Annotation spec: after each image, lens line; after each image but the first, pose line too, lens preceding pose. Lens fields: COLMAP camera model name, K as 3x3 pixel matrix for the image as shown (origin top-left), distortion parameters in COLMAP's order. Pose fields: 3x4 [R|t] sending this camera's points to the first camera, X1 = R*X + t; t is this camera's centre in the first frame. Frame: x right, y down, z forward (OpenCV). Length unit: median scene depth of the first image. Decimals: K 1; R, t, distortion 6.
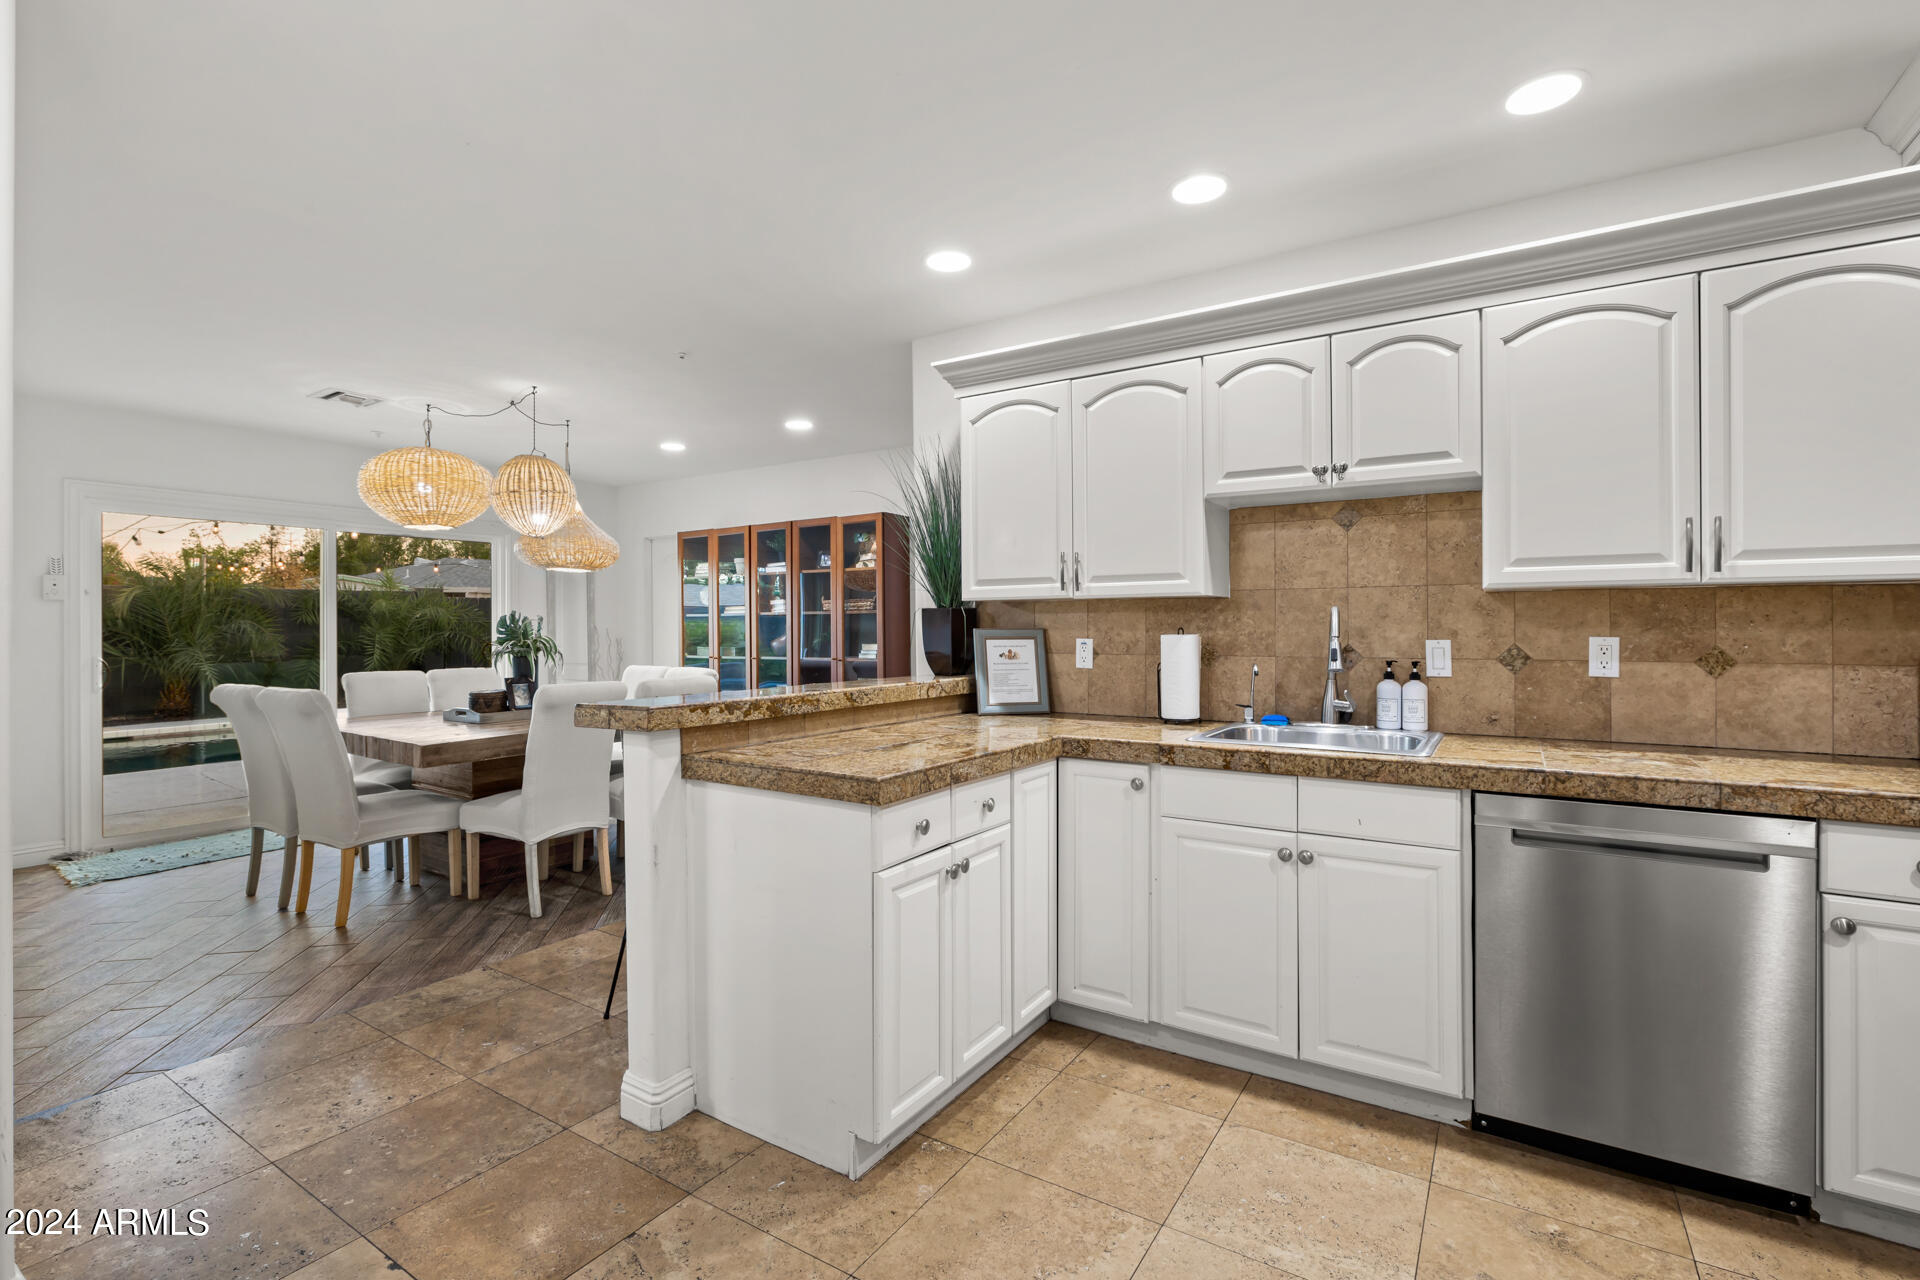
lens RADIAL K [[866.1, 0, 959.8], [0, 866.1, 626.6], [0, 0, 1]] dist [-0.002412, 0.000612]
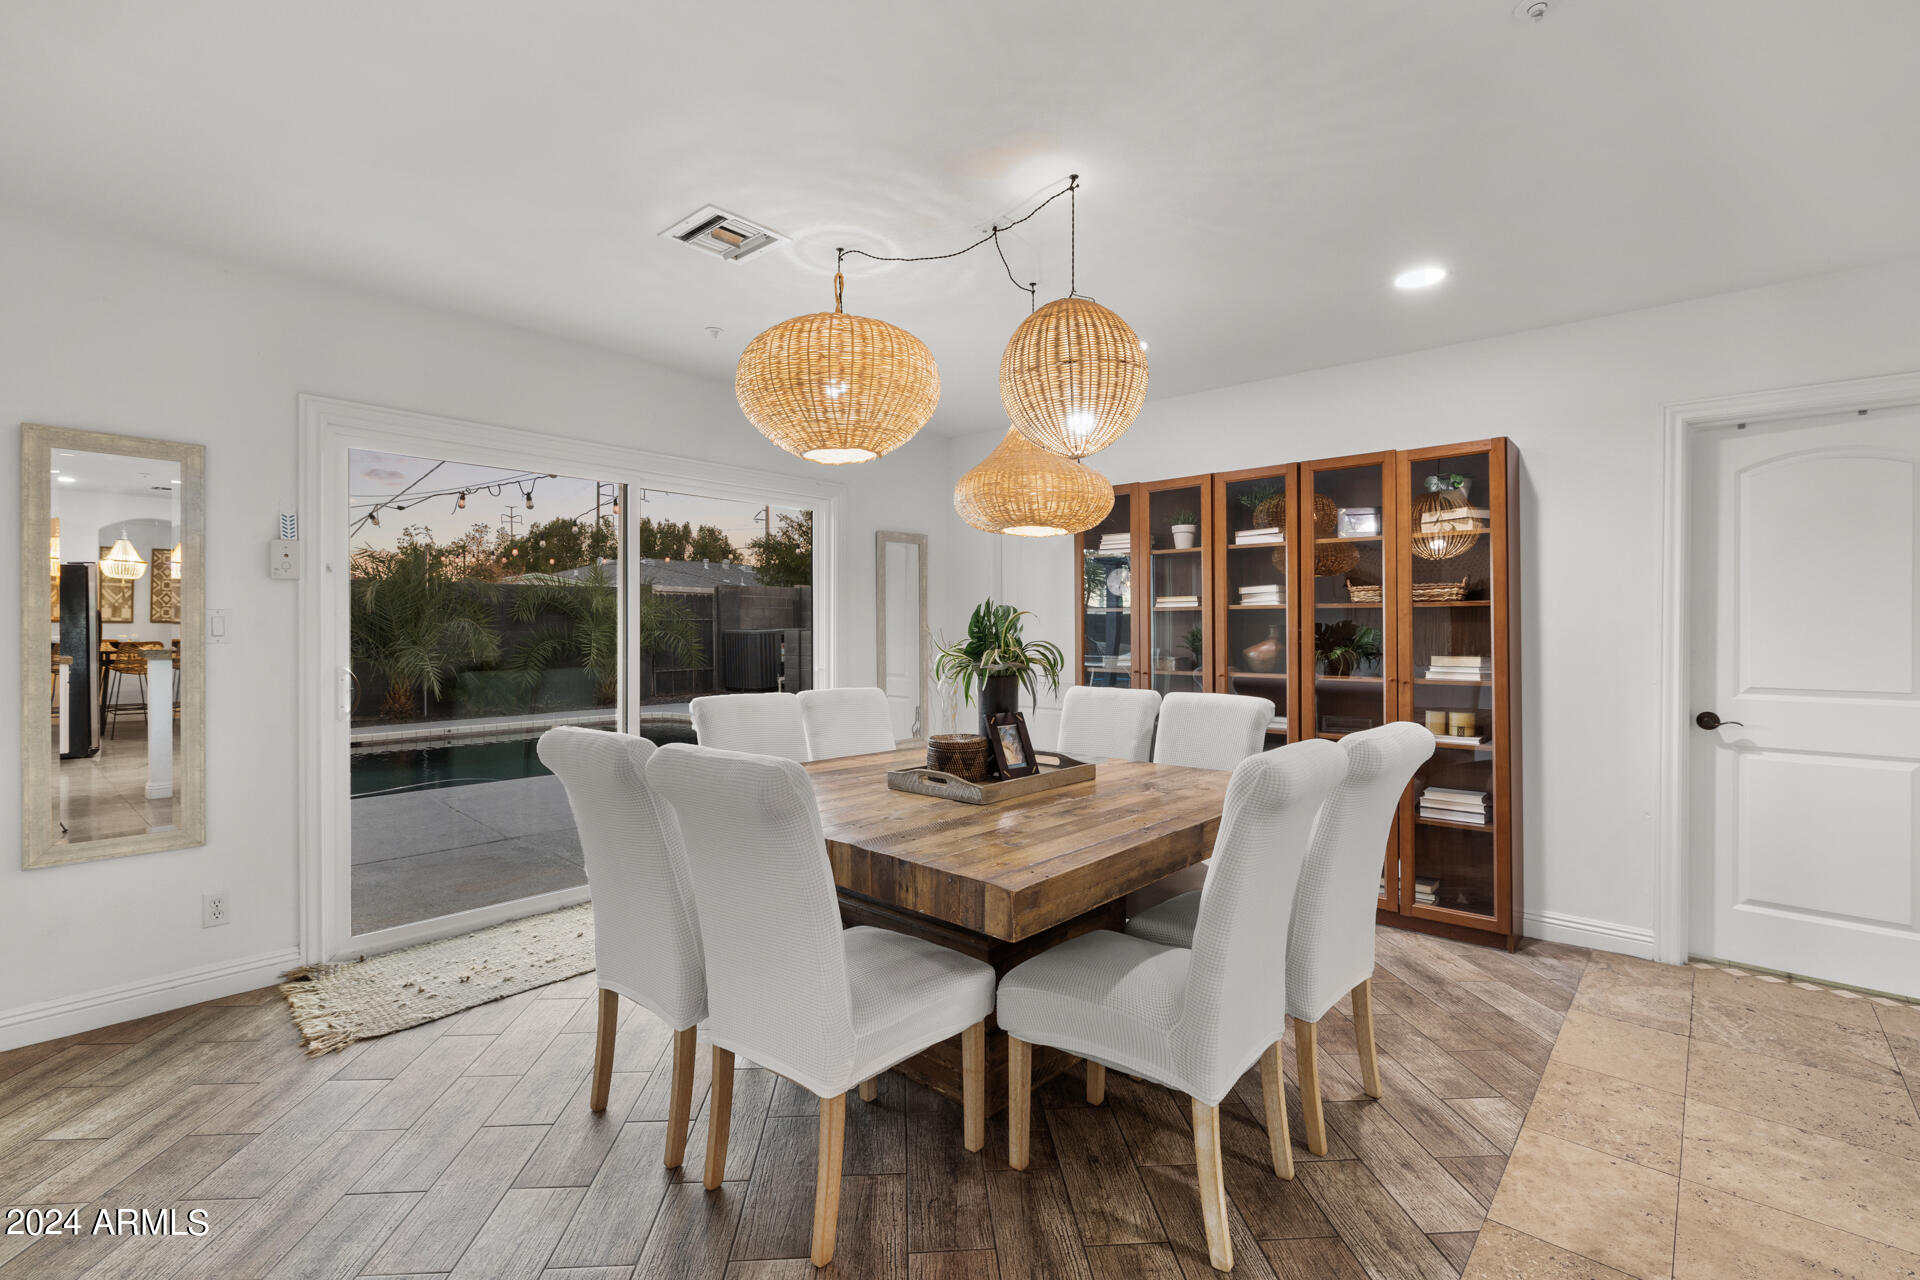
lens RADIAL K [[860.6, 0, 959.6], [0, 860.6, 631.5], [0, 0, 1]] dist [-0.002801, -0.000088]
pose [[0.989538, 0.006137, -0.144143, -0.476872], [-0.005397, 0.999970, 0.005525, 0.001905], [0.144173, -0.004689, 0.989541, 0.456621]]
